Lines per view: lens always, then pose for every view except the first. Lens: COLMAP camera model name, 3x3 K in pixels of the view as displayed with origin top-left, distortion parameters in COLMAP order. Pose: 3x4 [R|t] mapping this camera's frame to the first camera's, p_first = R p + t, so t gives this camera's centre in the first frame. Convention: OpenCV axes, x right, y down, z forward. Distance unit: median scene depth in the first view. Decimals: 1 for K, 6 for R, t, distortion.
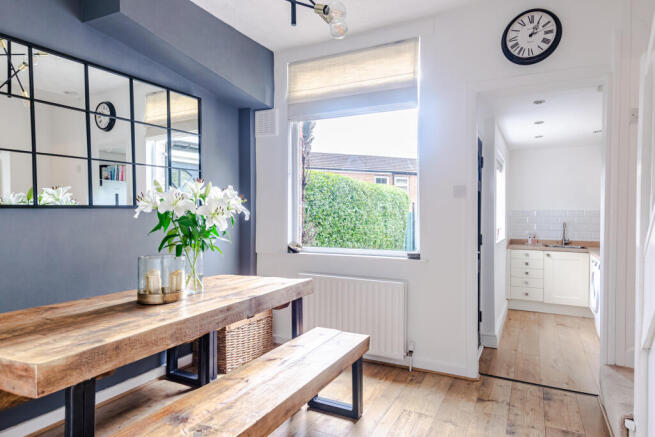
lens RADIAL K [[400.8, 0, 324.9], [0, 400.8, 217.8], [0, 0, 1]] dist [0.035644, -0.001500]
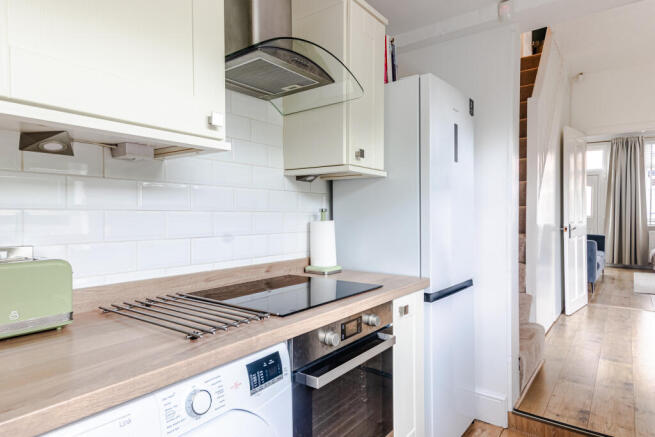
lens RADIAL K [[400.8, 0, 329.1], [0, 400.8, 219.2], [0, 0, 1]] dist [0.035644, -0.001500]
pose [[-0.989174, -0.007218, 0.146572, 0.489754], [-0.004016, 0.999747, 0.022136, 0.021981], [-0.146695, 0.021308, -0.988952, 0.984408]]
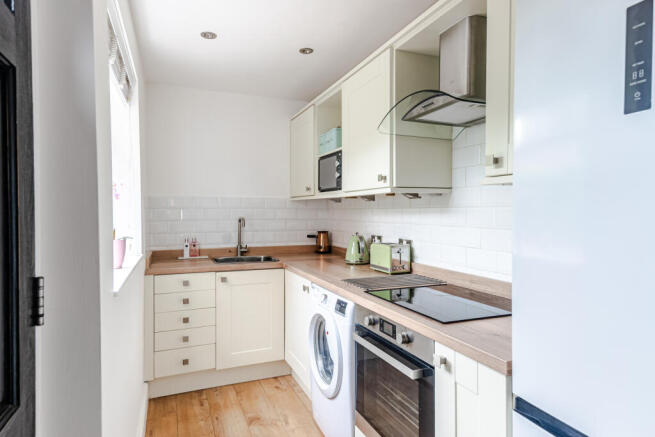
lens RADIAL K [[400.8, 0, 325.5], [0, 400.8, 214.5], [0, 0, 1]] dist [0.035644, -0.001500]
pose [[0.652399, -0.014993, 0.757728, 0.234015], [0.016412, 0.999849, 0.005654, 0.005796], [-0.757698, 0.008747, 0.652546, 0.539521]]
